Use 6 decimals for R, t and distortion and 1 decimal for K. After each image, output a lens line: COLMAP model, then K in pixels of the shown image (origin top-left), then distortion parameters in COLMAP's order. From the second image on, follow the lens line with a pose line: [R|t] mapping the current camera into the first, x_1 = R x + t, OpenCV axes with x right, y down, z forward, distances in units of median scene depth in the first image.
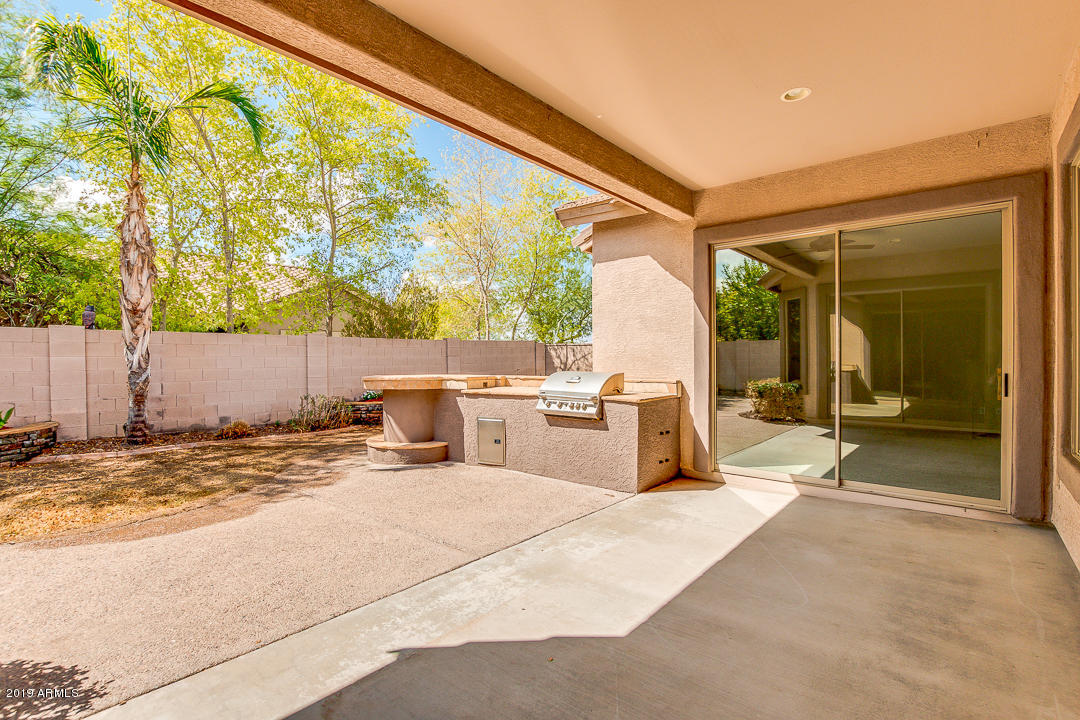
lens RADIAL K [[511.4, 0, 540.4], [0, 511.4, 362.8], [0, 0, 1]] dist [-0.015427, -0.000900]
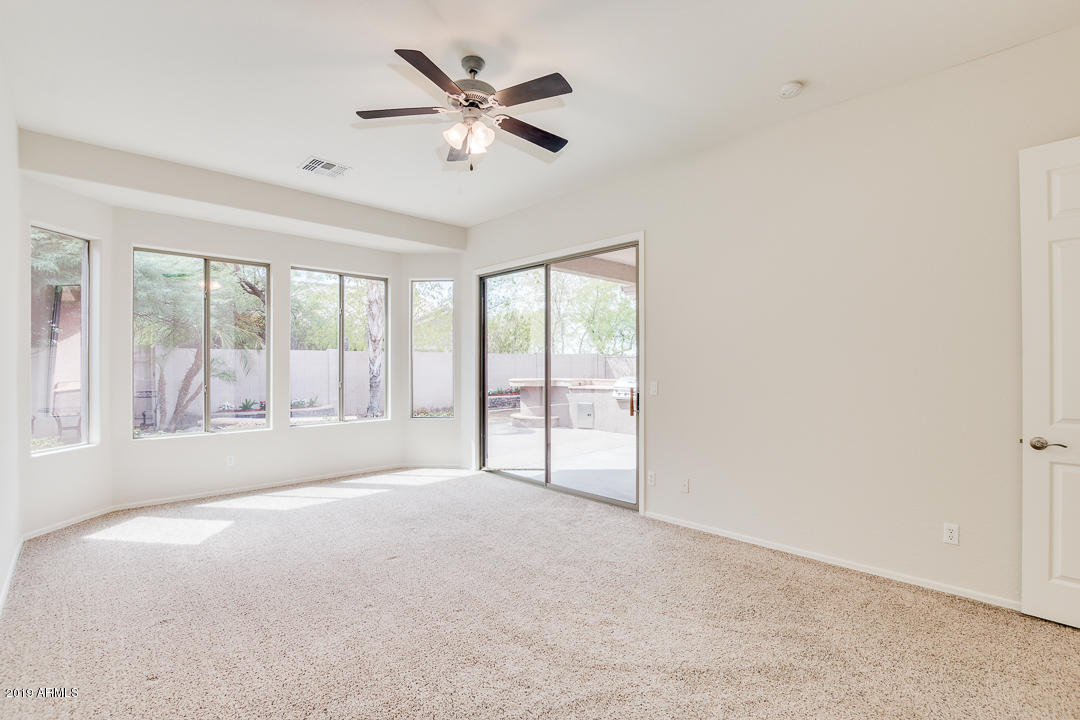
lens RADIAL K [[511.4, 0, 533.2], [0, 511.4, 361.5], [0, 0, 1]] dist [-0.015427, -0.000900]
pose [[0.994550, 0.001368, -0.104250, -0.079716], [-0.002616, 0.999927, -0.011833, -0.011895], [0.104226, 0.012041, 0.994481, -0.712007]]
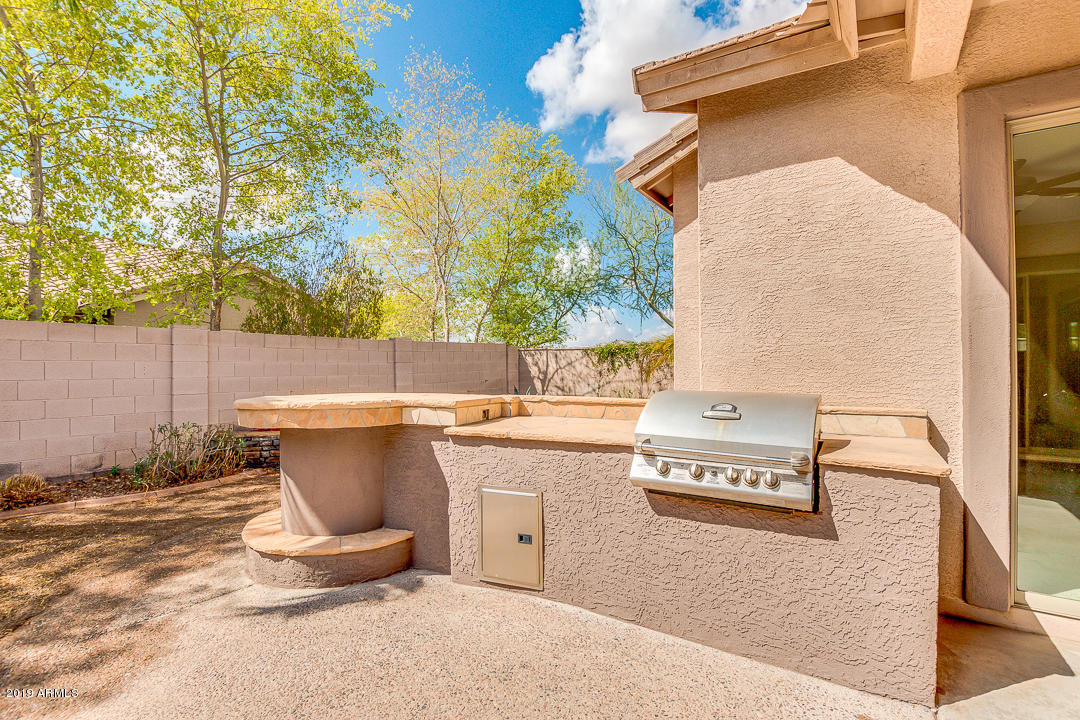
lens RADIAL K [[511.4, 0, 542.4], [0, 511.4, 361.2], [0, 0, 1]] dist [-0.015427, -0.000900]
pose [[0.992954, 0.003553, 0.118449, -0.106551], [-0.001163, 0.999795, -0.020238, -0.000889], [-0.118497, 0.019957, 0.992754, 0.449661]]
